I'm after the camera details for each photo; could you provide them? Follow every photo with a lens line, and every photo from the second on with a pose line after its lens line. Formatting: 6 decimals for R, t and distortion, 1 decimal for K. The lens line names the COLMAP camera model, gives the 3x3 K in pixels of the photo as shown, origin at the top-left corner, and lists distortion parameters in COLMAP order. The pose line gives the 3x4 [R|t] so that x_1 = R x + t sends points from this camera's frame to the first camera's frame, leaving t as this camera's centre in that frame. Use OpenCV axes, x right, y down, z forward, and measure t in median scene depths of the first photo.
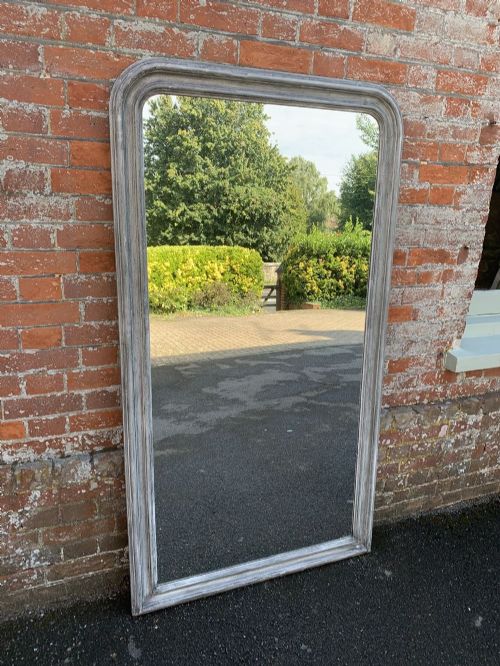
lens RADIAL K [[501.7, 0, 249.4], [0, 501.7, 322.3], [0, 0, 1]] dist [0.001757, -0.002661]
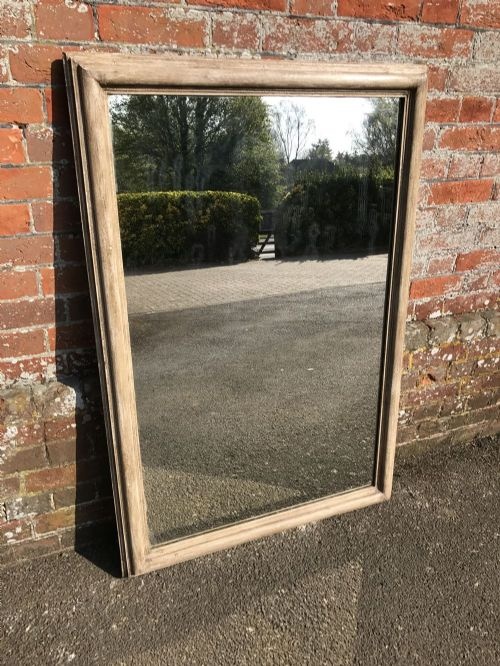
lens RADIAL K [[532.9, 0, 240.2], [0, 532.9, 325.4], [0, 0, 1]] dist [0.005500, 0.002682]
pose [[0.999770, -0.020486, 0.006328, -0.076465], [0.019290, 0.988248, 0.151640, 0.064773], [-0.009360, -0.151483, 0.988416, 0.207931]]
